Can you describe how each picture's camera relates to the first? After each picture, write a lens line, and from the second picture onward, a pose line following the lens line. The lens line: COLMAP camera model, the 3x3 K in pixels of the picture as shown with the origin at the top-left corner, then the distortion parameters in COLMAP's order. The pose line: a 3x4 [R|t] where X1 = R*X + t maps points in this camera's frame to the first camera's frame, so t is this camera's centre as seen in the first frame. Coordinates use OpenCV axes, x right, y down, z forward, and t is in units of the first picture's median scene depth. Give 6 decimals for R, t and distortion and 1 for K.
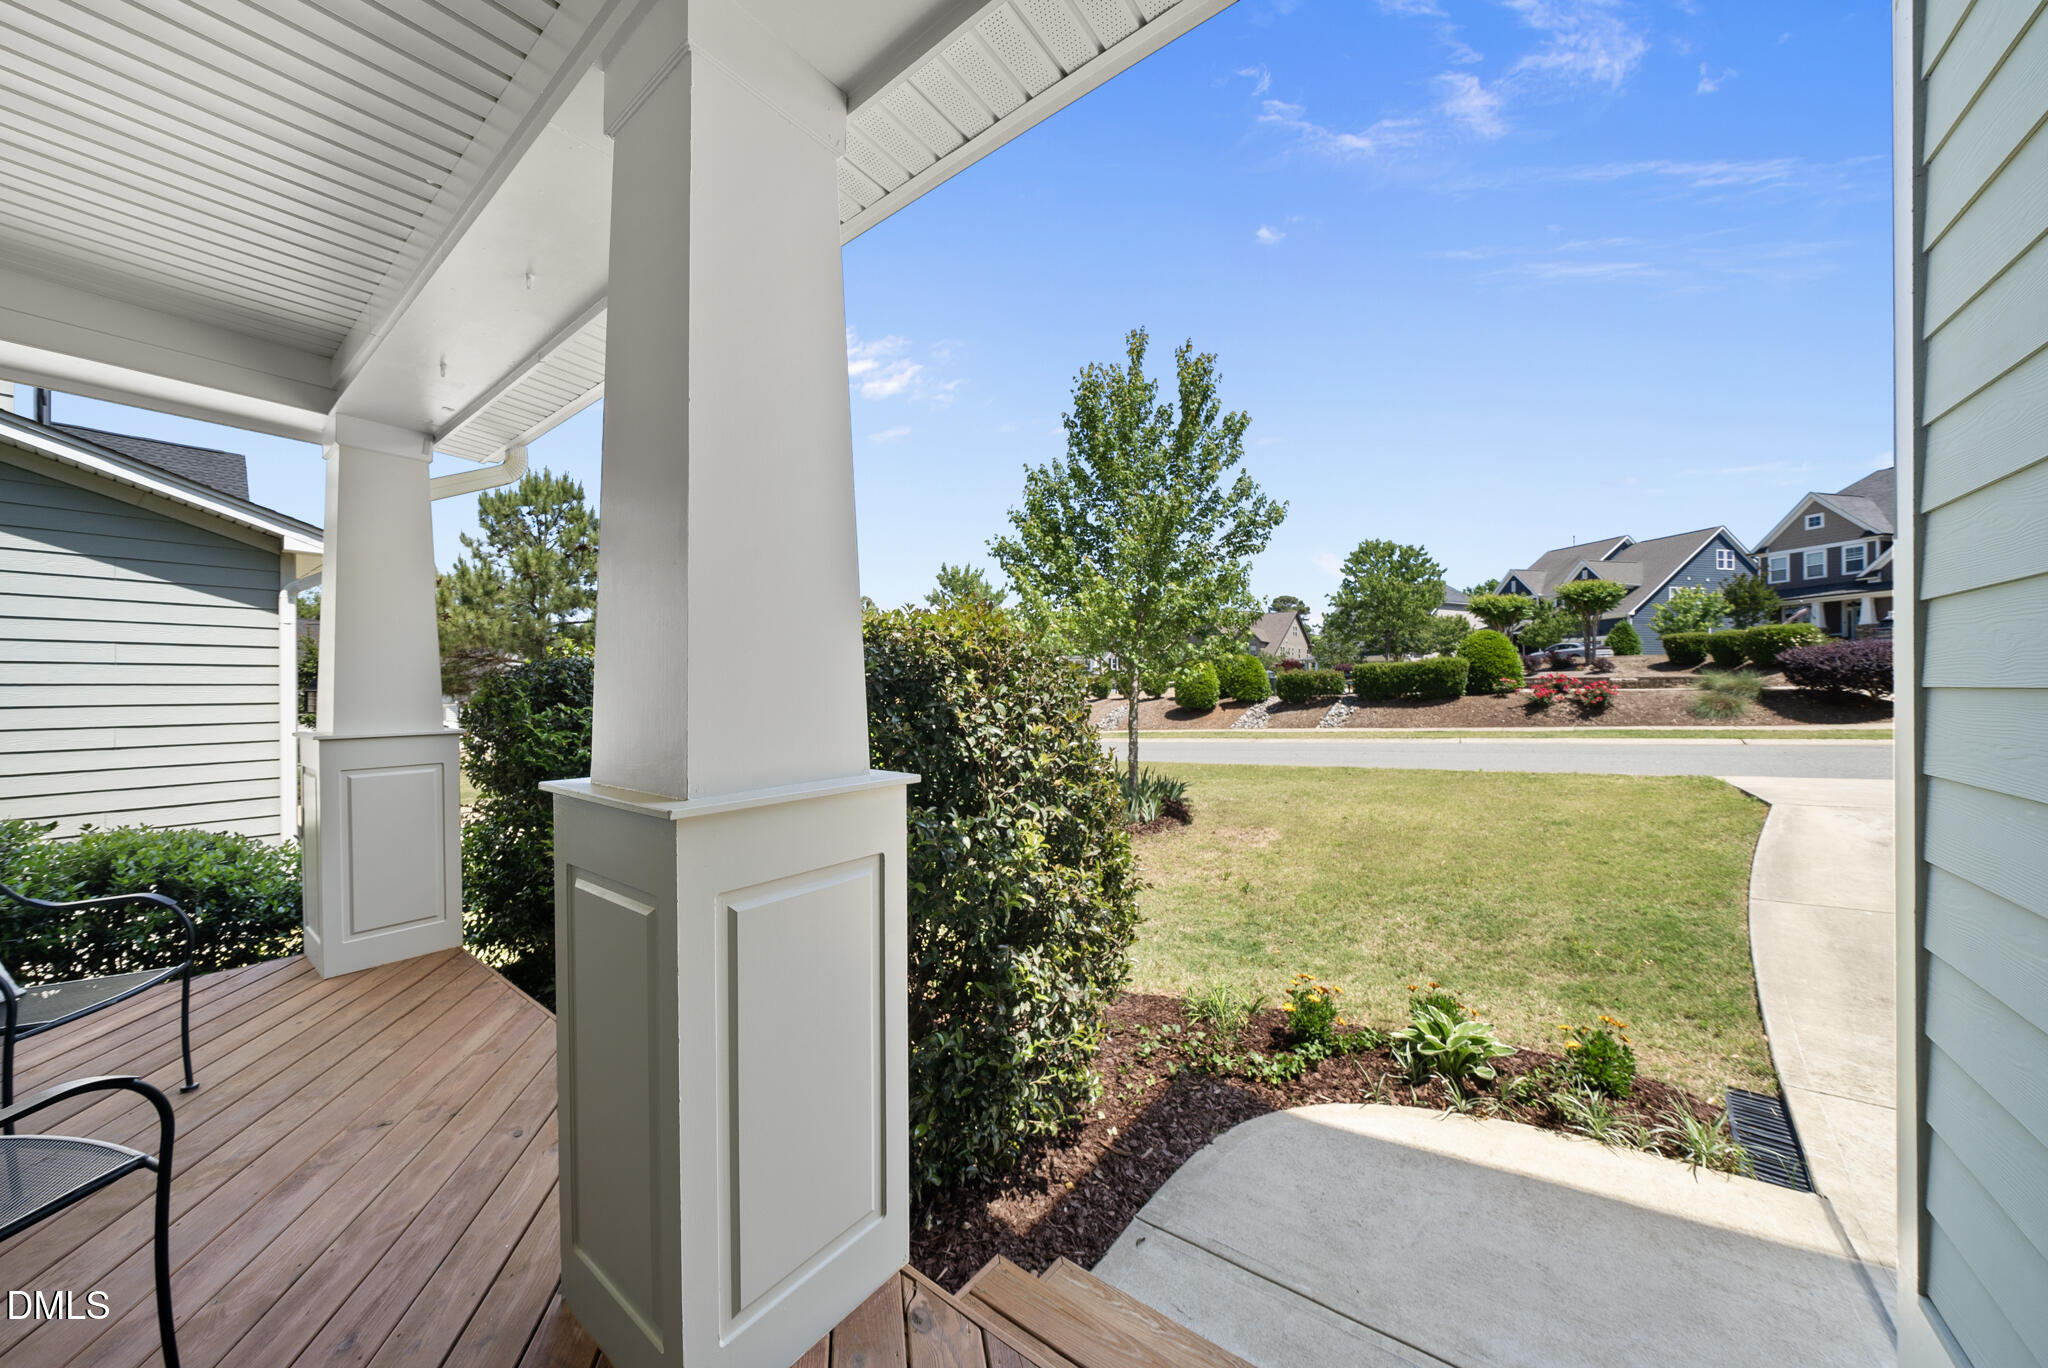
lens RADIAL K [[707.9, 0, 1019.2], [0, 707.9, 690.5], [0, 0, 1]] dist [-0.002384, -0.000463]
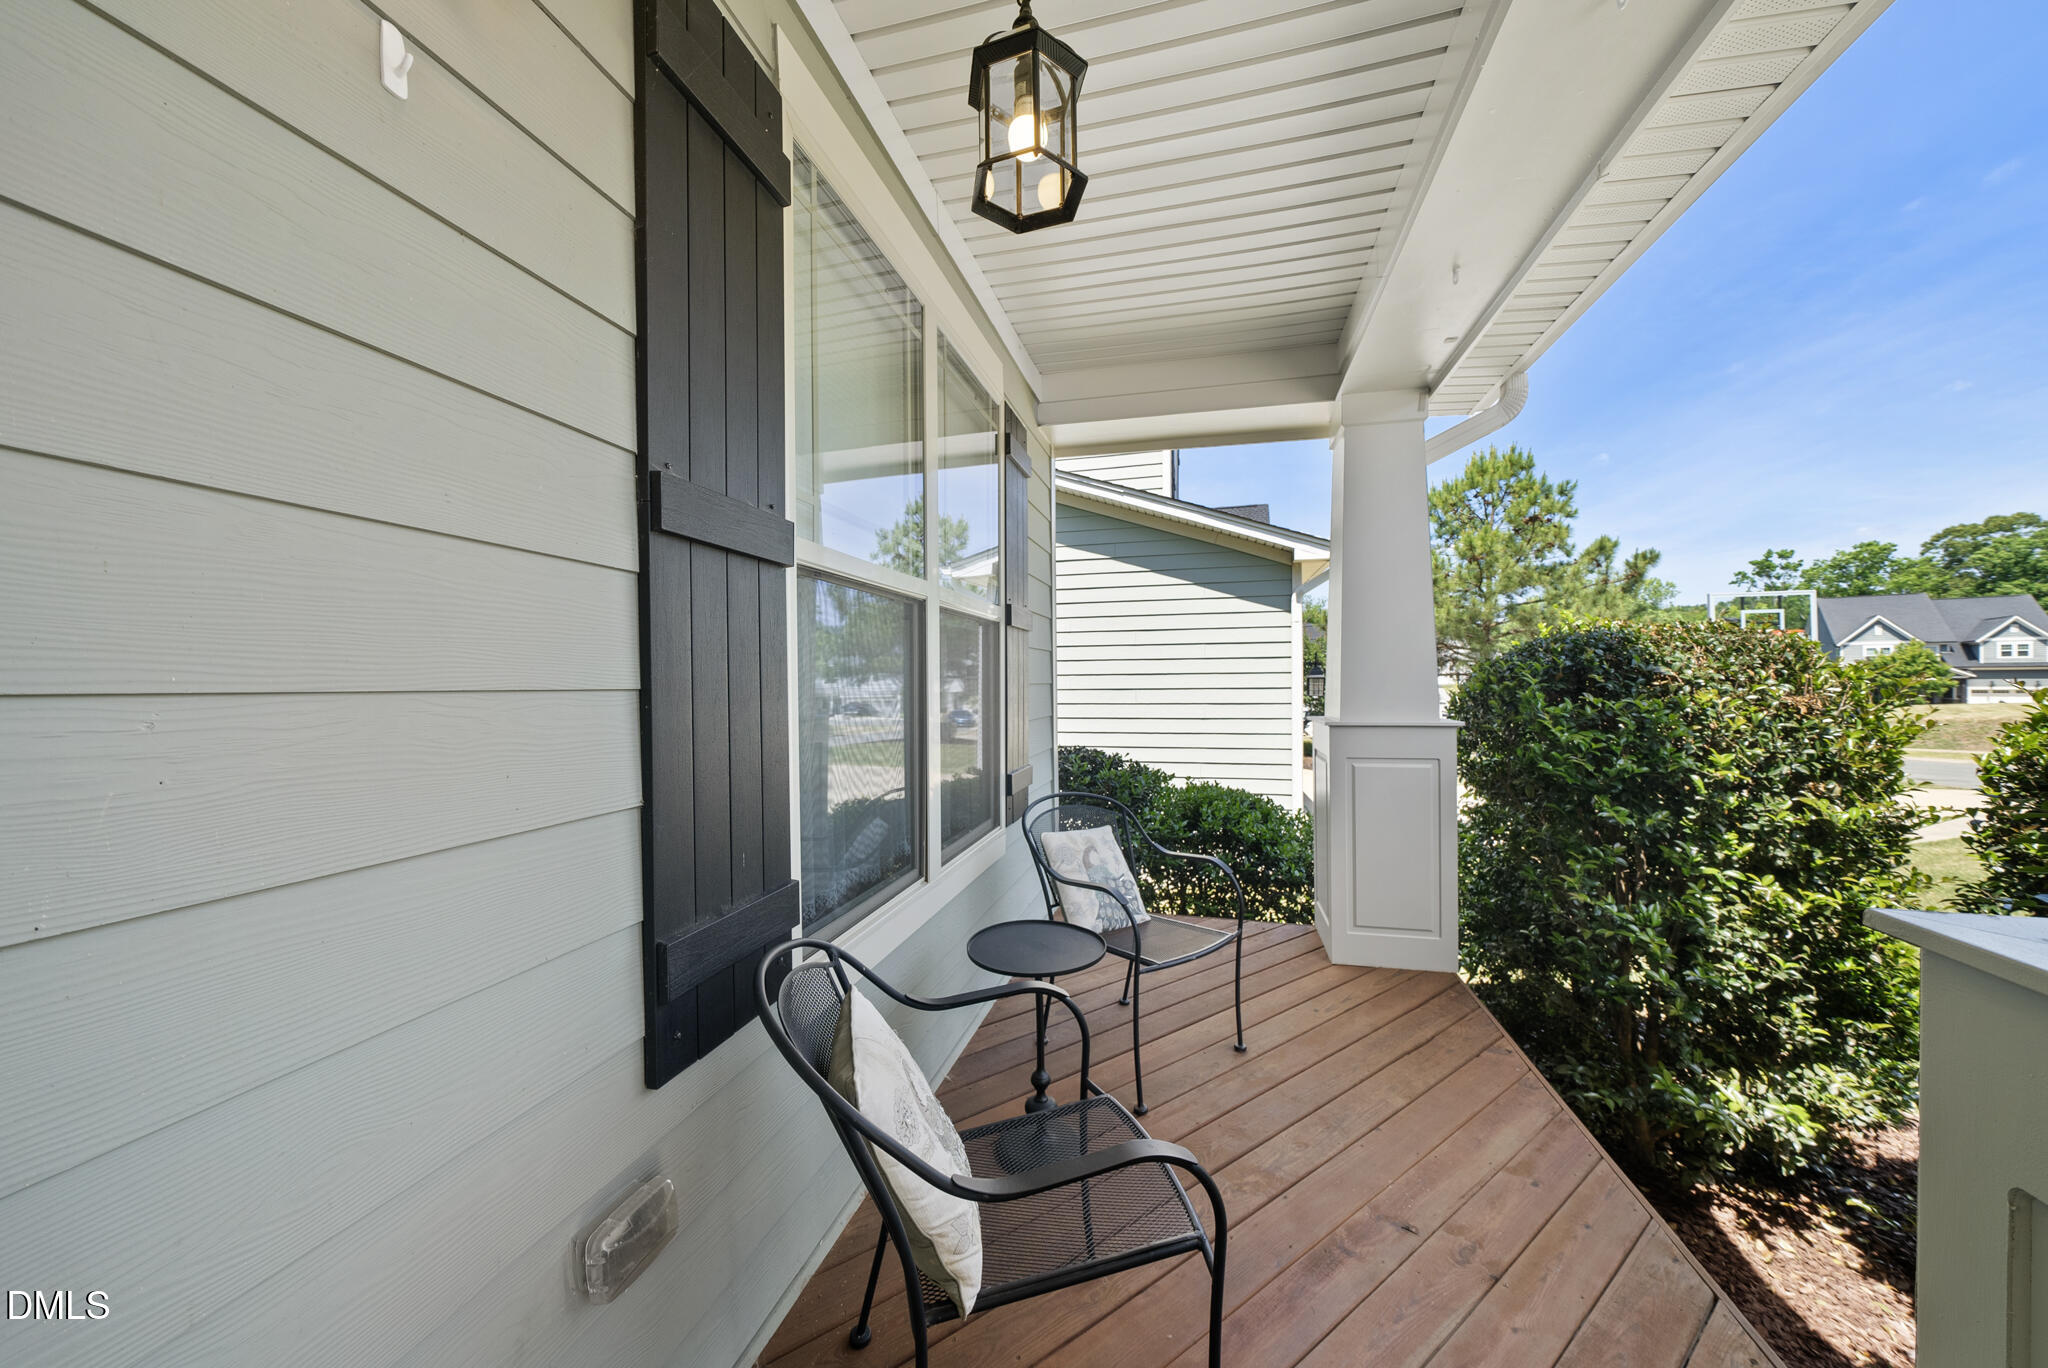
lens RADIAL K [[707.9, 0, 1027.2], [0, 707.9, 688.7], [0, 0, 1]] dist [-0.002384, -0.000463]
pose [[0.399626, 0.011157, -0.916610, -0.200333], [0.004709, 0.999888, 0.014224, 0.000723], [0.916666, -0.010001, 0.399529, 0.170182]]
